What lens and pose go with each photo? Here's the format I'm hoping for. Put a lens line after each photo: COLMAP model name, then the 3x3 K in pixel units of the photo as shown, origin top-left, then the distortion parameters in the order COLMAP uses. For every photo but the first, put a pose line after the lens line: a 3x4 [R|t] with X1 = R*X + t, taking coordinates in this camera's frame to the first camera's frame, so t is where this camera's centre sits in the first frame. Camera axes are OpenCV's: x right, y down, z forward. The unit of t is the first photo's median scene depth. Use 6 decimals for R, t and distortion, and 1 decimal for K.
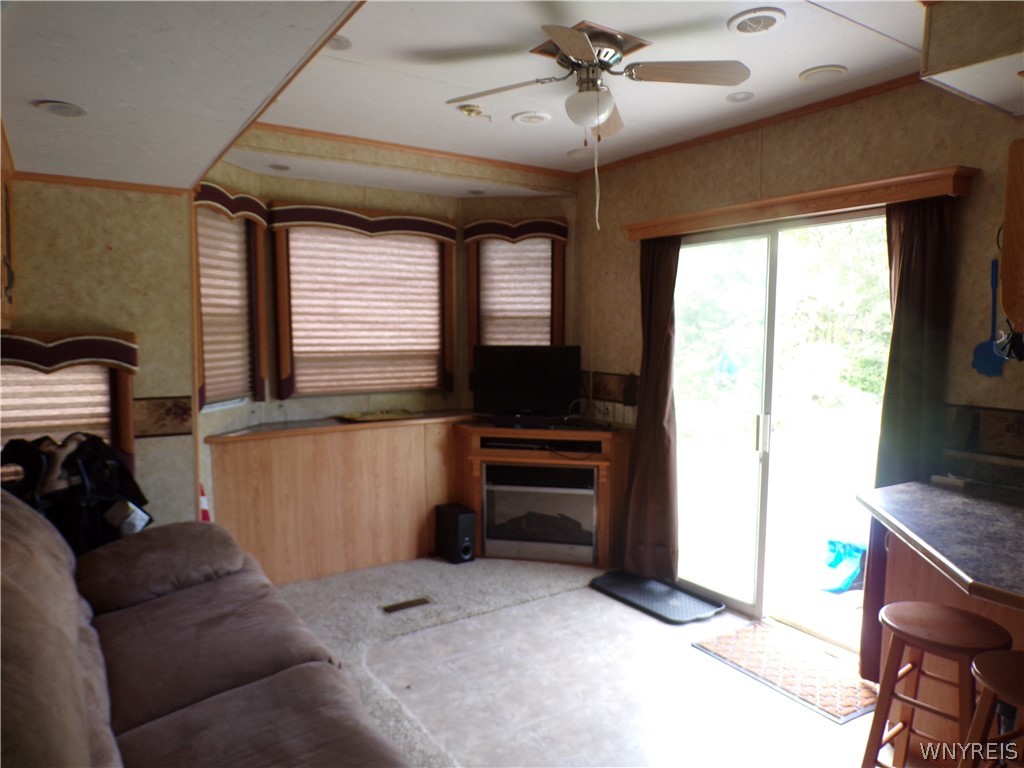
lens RADIAL K [[692.4, 0, 512.0], [0, 692.4, 384.0], [0, 0, 1]] dist [-0.001773, 0.001151]
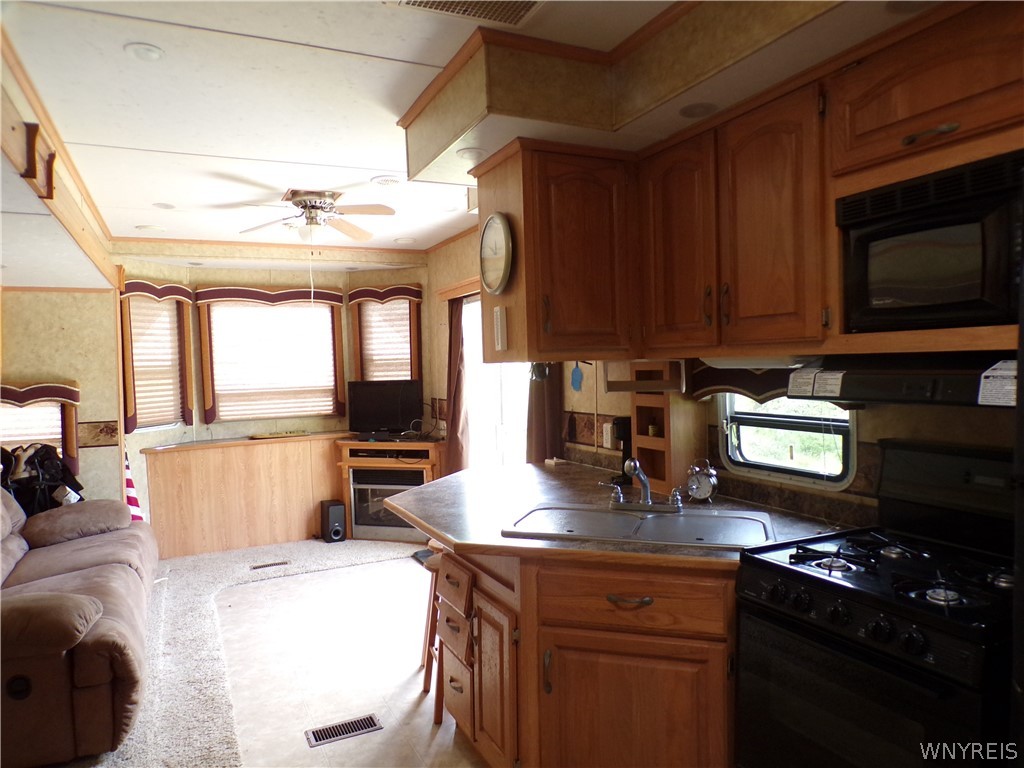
lens RADIAL K [[692.4, 0, 512.0], [0, 692.4, 384.0], [0, 0, 1]] dist [-0.001773, 0.001151]
pose [[0.989992, -0.030413, -0.137810, 0.507586], [0.023625, 0.998438, -0.050626, 0.028387], [0.139134, 0.046864, 0.989164, -0.330862]]
